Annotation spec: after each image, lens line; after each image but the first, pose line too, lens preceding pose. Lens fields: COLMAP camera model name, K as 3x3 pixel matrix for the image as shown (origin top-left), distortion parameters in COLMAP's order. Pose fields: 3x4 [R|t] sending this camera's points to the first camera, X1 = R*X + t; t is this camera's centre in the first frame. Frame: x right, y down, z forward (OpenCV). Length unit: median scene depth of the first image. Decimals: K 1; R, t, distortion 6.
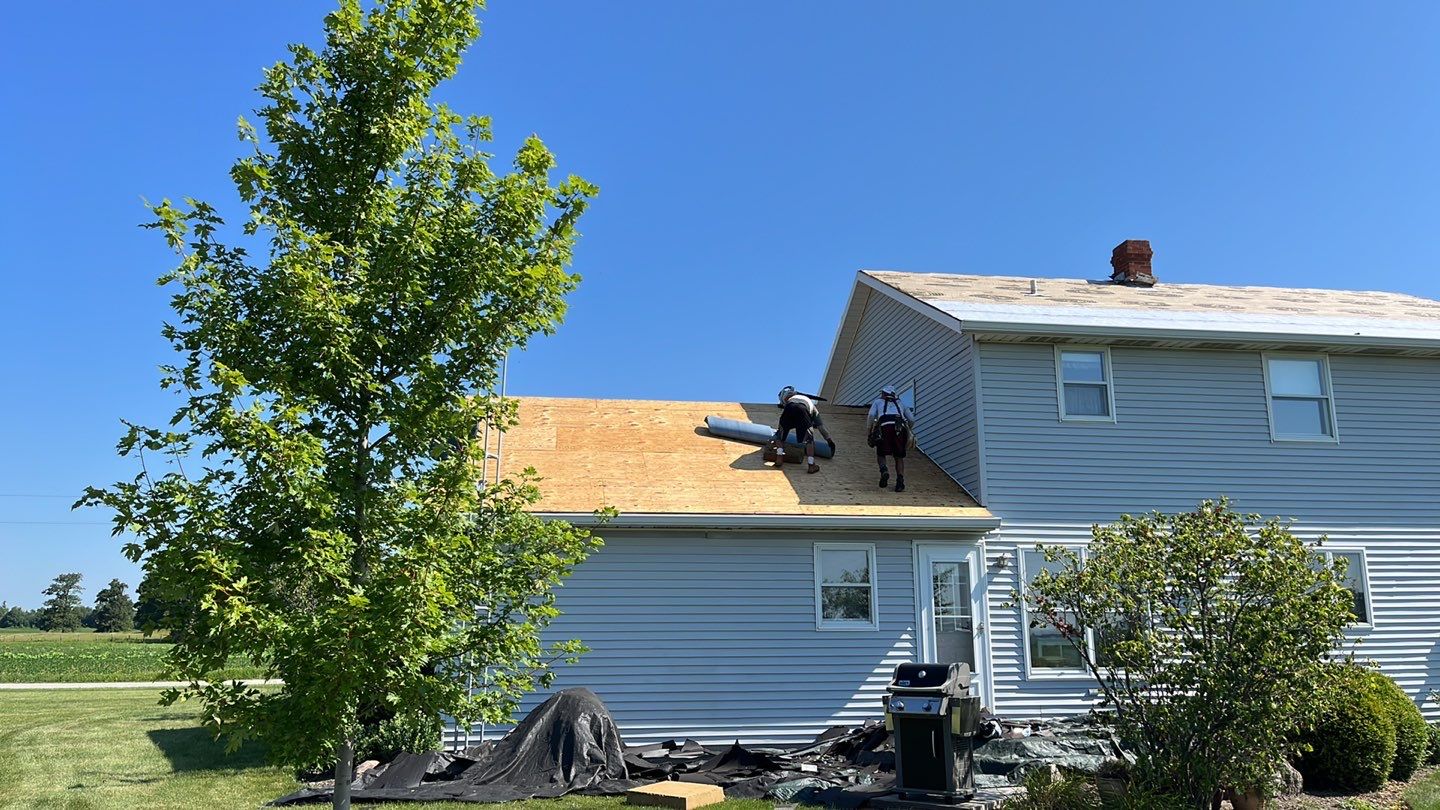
lens RADIAL K [[1055.6, 0, 729.9], [0, 1055.6, 407.2], [0, 0, 1]] dist [0.071237, -0.094960]
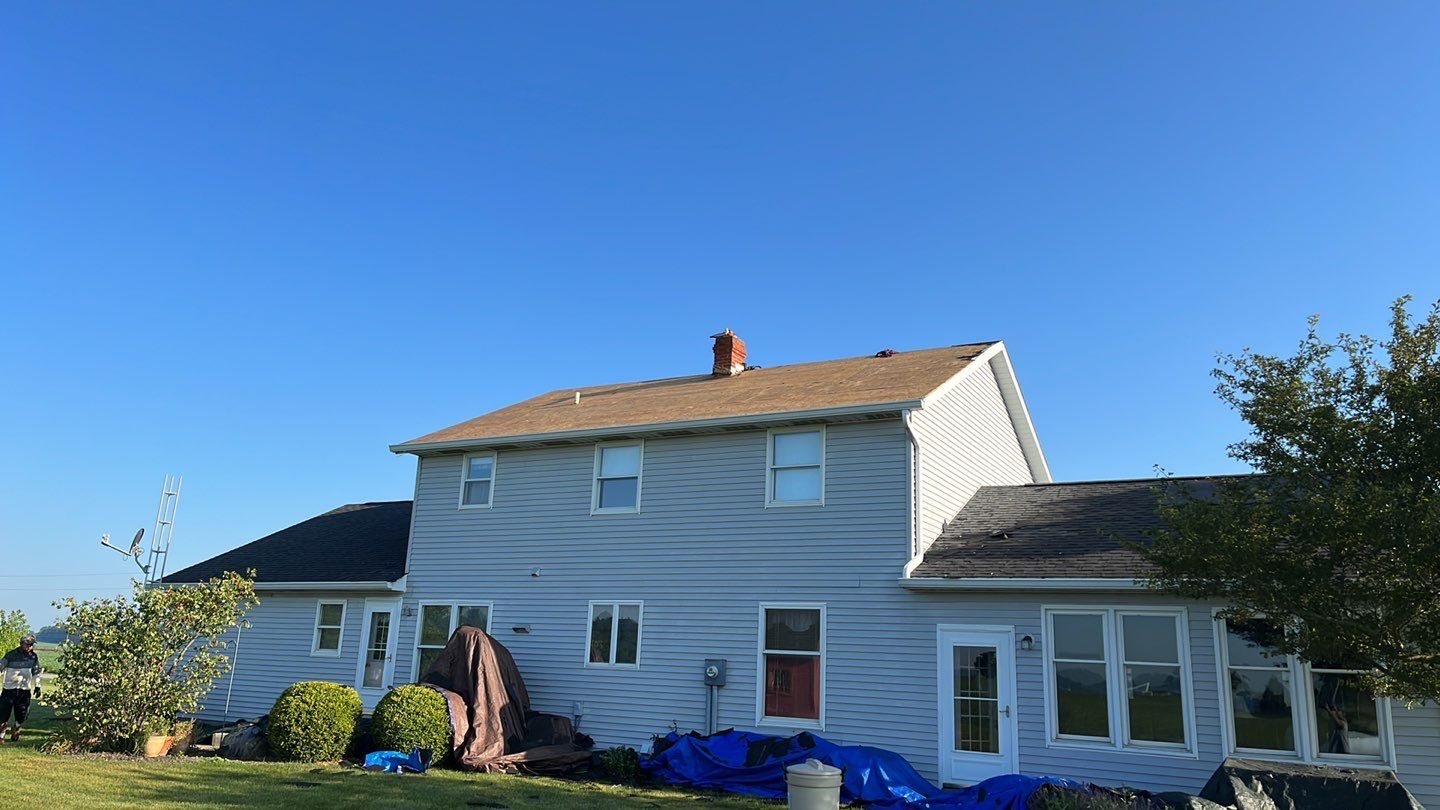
lens RADIAL K [[1055.6, 0, 729.9], [0, 1055.6, 407.2], [0, 0, 1]] dist [0.071237, -0.094960]
pose [[0.803692, -0.106614, -0.585417, 1.133674], [0.068876, 0.993873, -0.086445, 0.019492], [0.591046, 0.029154, 0.806111, 0.068645]]
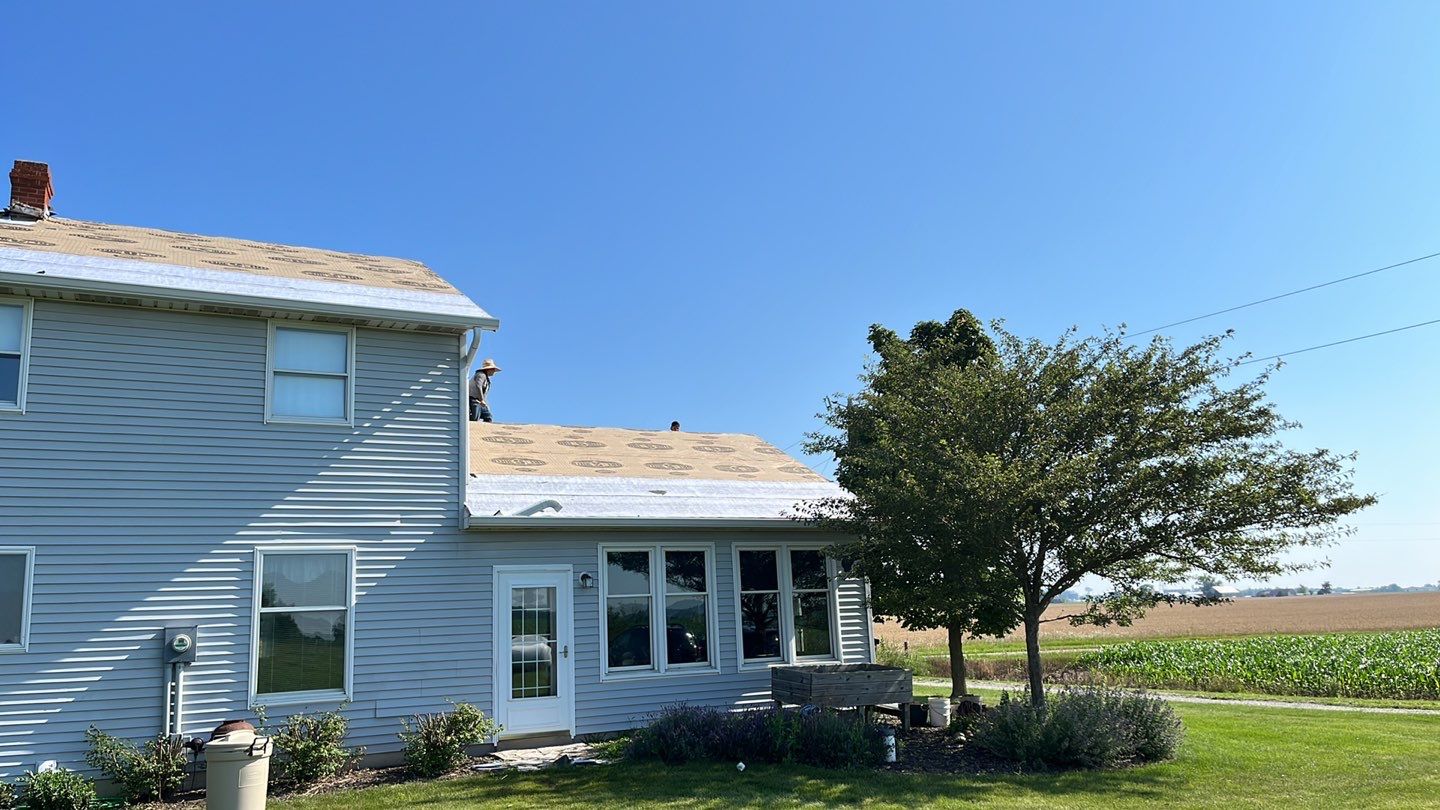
lens RADIAL K [[1055.6, 0, 729.9], [0, 1055.6, 407.2], [0, 0, 1]] dist [0.071237, -0.094960]
pose [[0.945127, 0.031873, 0.325144, 0.576147], [-0.030689, 0.999491, -0.008770, 0.015036], [-0.325258, -0.001690, 0.945624, 0.068398]]
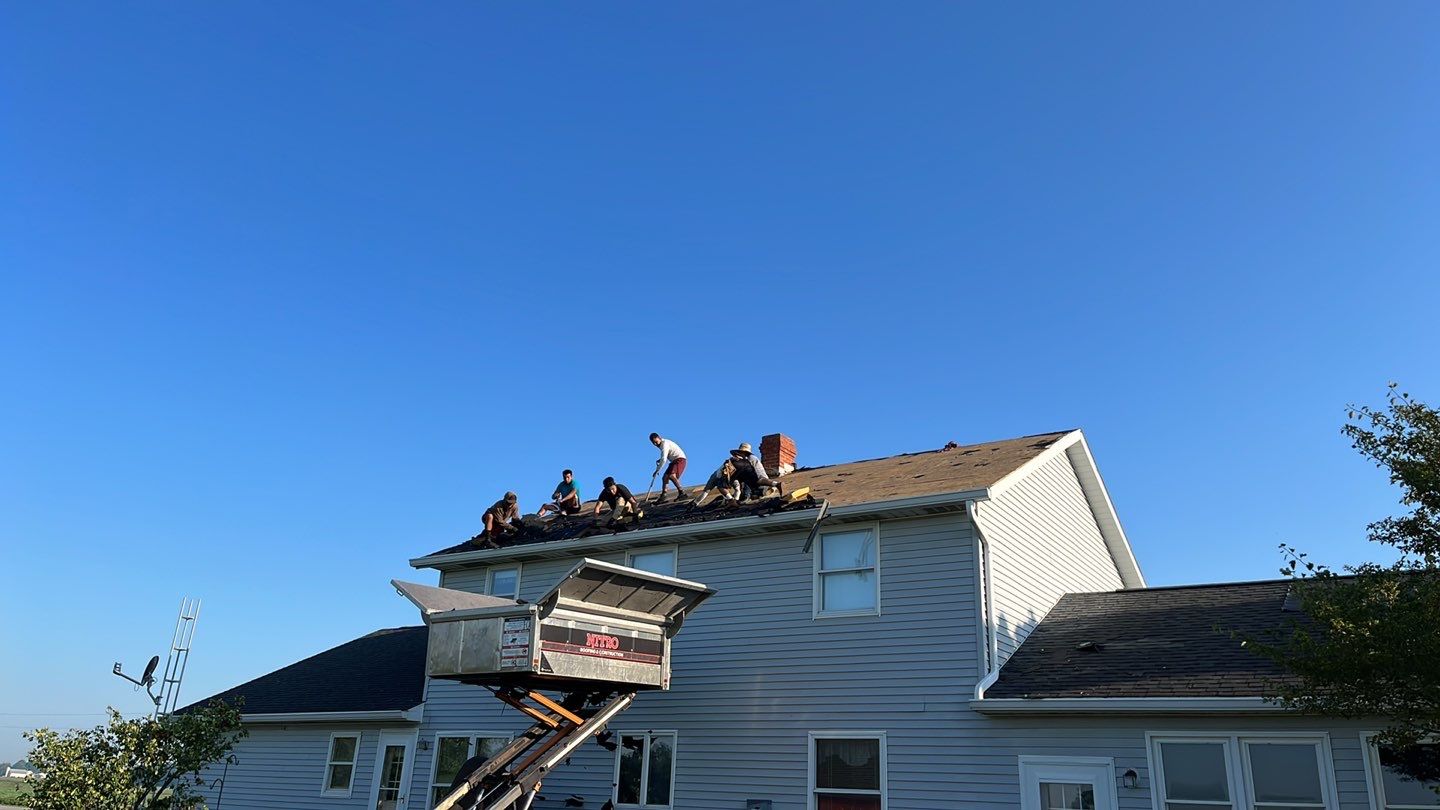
lens RADIAL K [[1055.6, 0, 729.9], [0, 1055.6, 407.2], [0, 0, 1]] dist [0.071237, -0.094960]
pose [[0.757764, -0.196975, -0.622089, 1.086878], [0.080193, 0.974236, -0.210793, 0.040799], [0.647583, 0.109845, 0.754037, 0.186014]]
